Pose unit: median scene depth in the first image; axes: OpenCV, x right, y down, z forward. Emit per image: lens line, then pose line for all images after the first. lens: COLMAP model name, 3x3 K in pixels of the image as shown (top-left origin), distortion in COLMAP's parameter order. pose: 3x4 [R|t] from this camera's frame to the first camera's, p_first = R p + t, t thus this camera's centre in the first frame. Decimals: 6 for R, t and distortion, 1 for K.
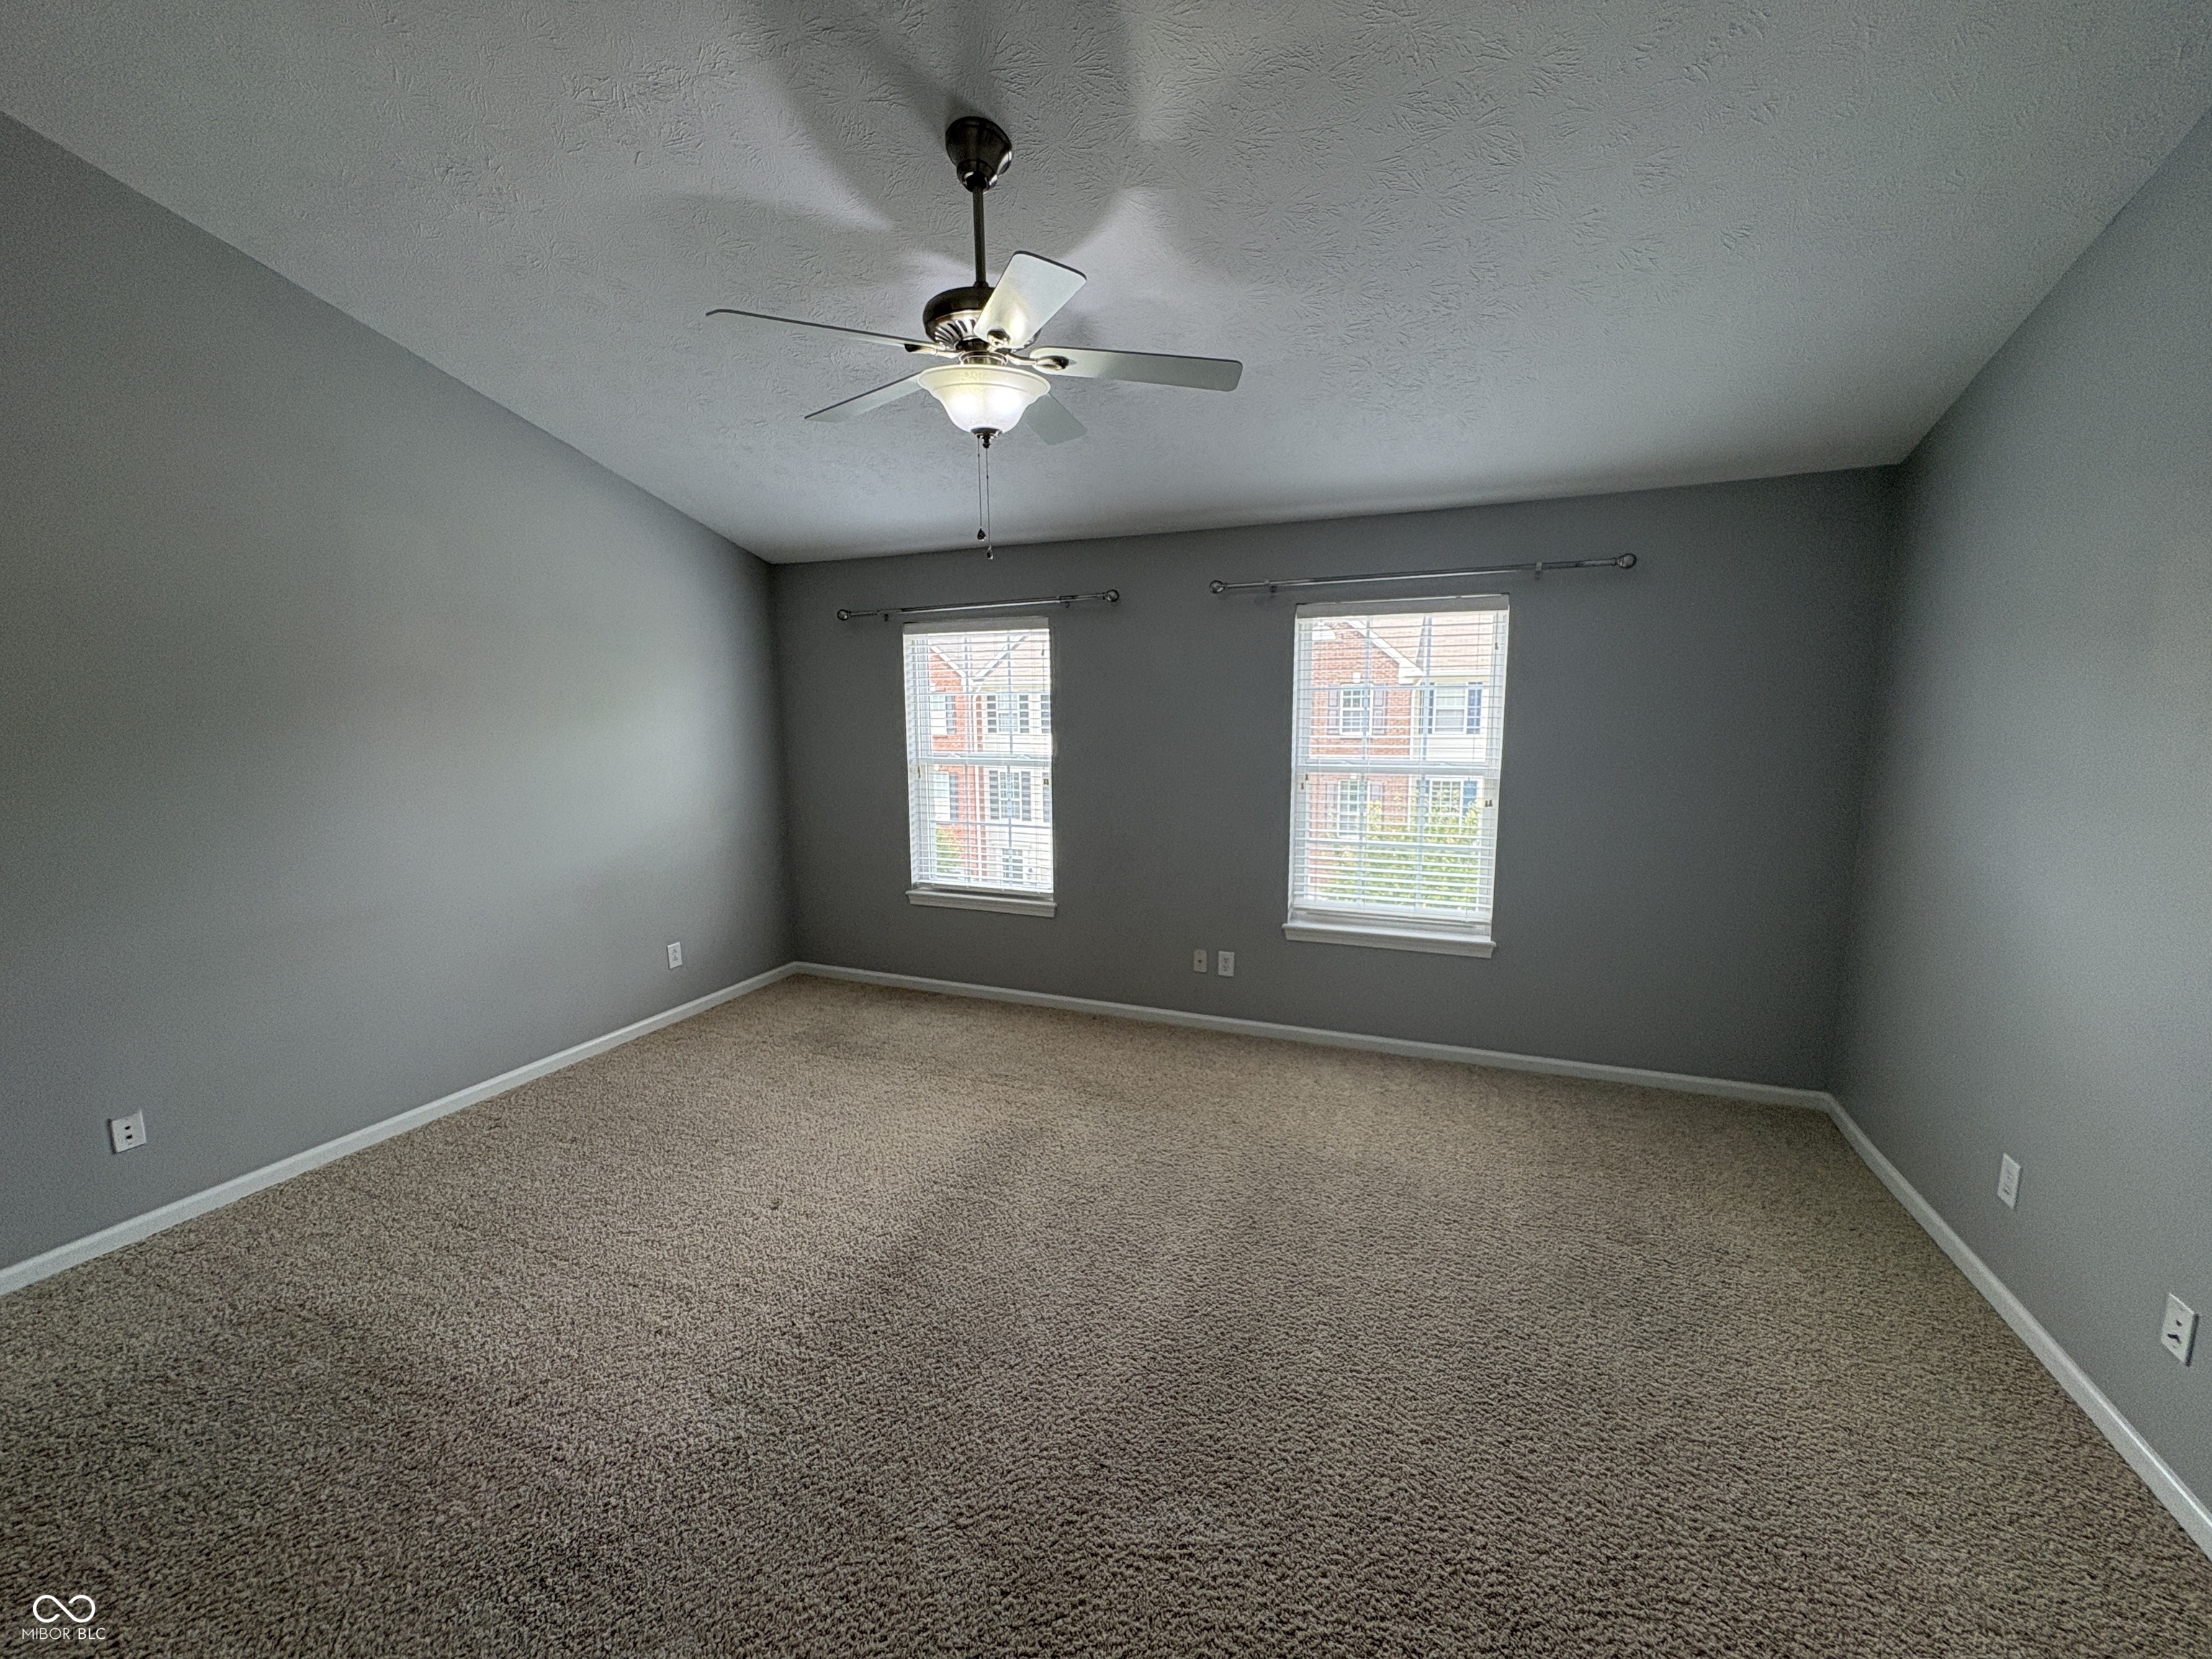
lens RADIAL K [[889.4, 0, 1105.6], [0, 889.4, 823.2], [0, 0, 1]] dist [-0.000778, -0.000237]
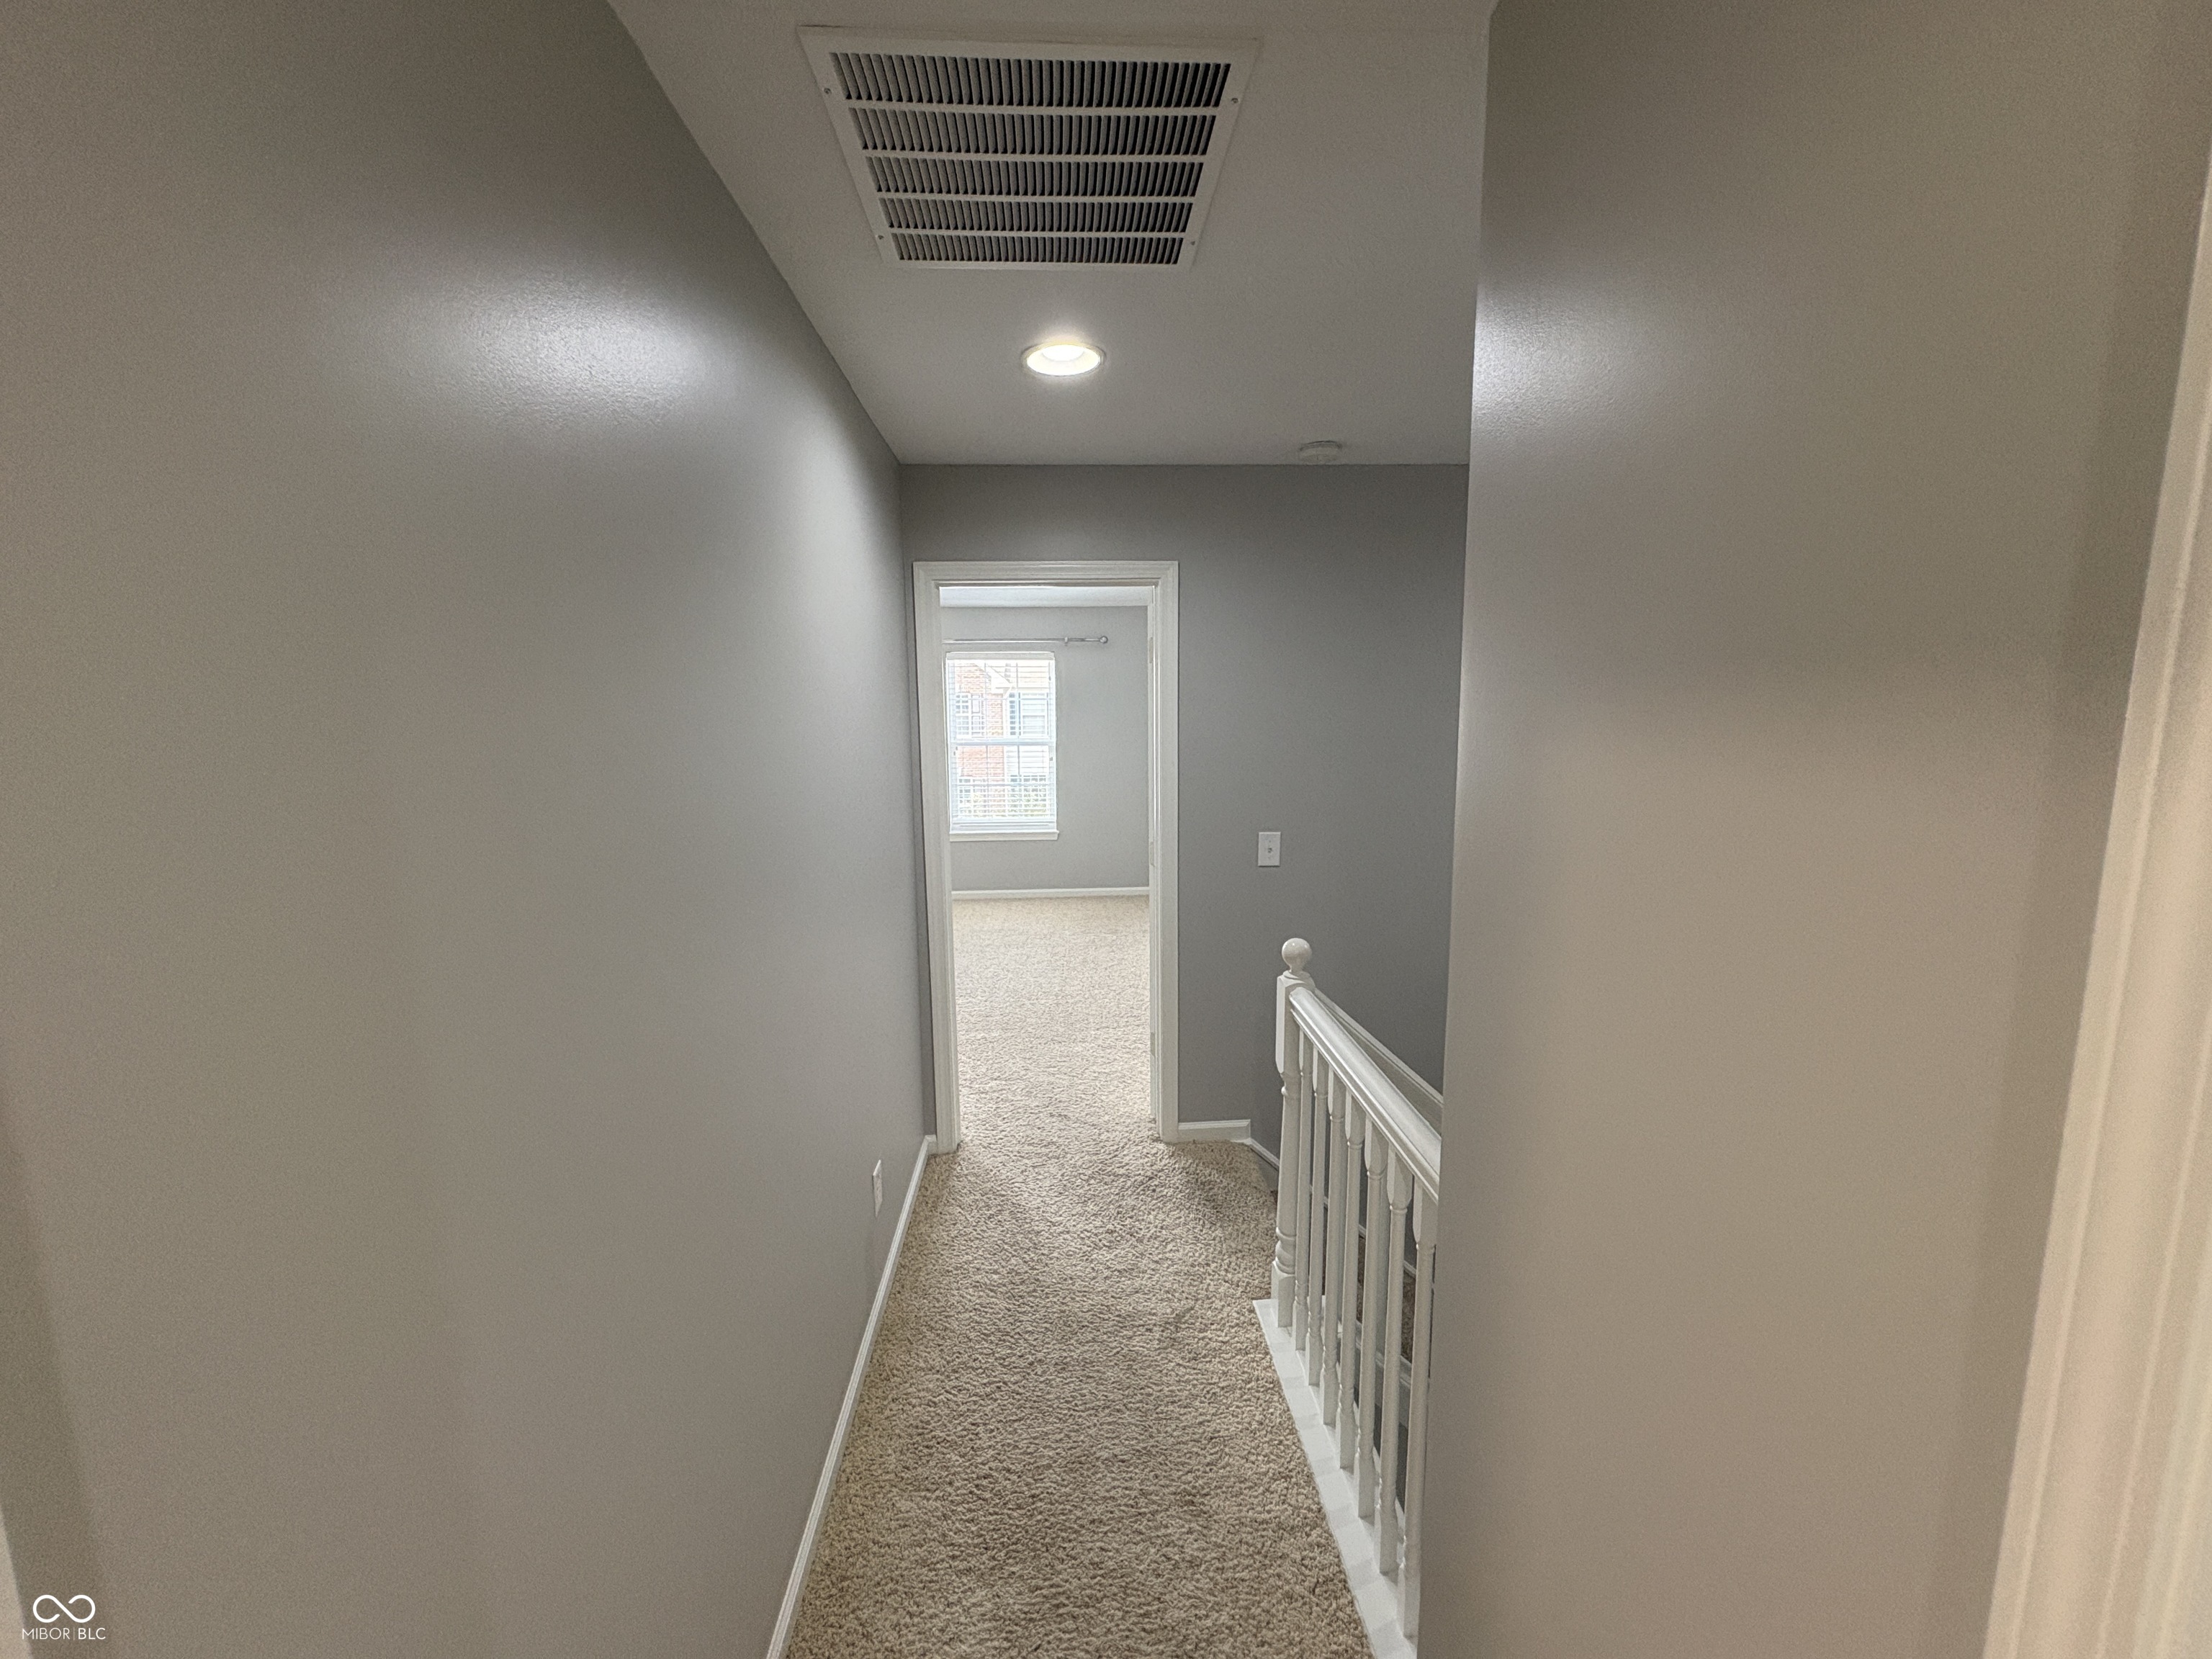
lens RADIAL K [[889.4, 0, 1101.9], [0, 889.4, 830.6], [0, 0, 1]] dist [-0.000778, -0.000237]
pose [[0.903347, -0.056285, 0.425201, -0.283462], [0.055839, 0.998348, 0.013522, 0.106389], [-0.425259, 0.011527, 0.904998, -0.749840]]
